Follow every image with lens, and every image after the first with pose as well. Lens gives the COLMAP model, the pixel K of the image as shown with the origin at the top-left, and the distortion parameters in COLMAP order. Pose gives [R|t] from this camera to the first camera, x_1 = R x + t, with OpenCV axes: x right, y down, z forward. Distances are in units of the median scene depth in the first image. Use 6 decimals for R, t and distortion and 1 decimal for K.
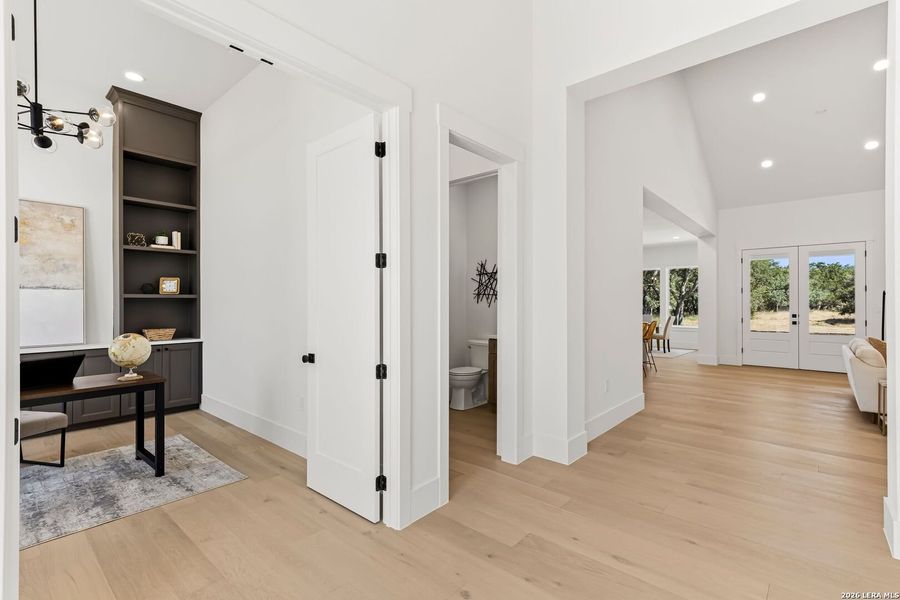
lens RADIAL K [[407.3, 0, 451.3], [0, 407.3, 305.2], [0, 0, 1]] dist [0.007023, -0.000062]
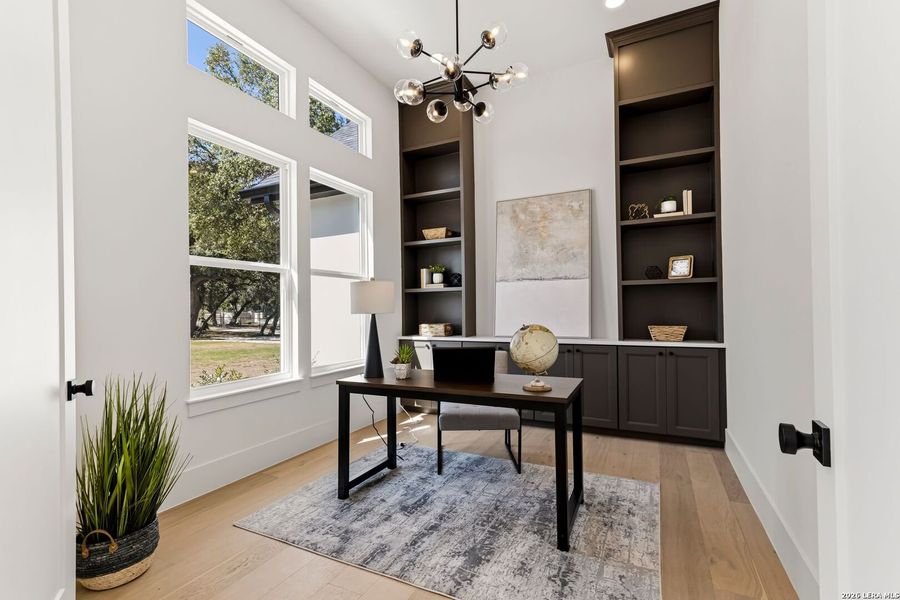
lens RADIAL K [[407.3, 0, 451.3], [0, 407.3, 305.2], [0, 0, 1]] dist [0.007023, -0.000062]
pose [[0.239199, -0.007105, -0.970944, -0.089478], [0.006089, 0.999965, -0.005817, 0.024674], [0.970951, -0.004521, 0.239234, 0.480572]]
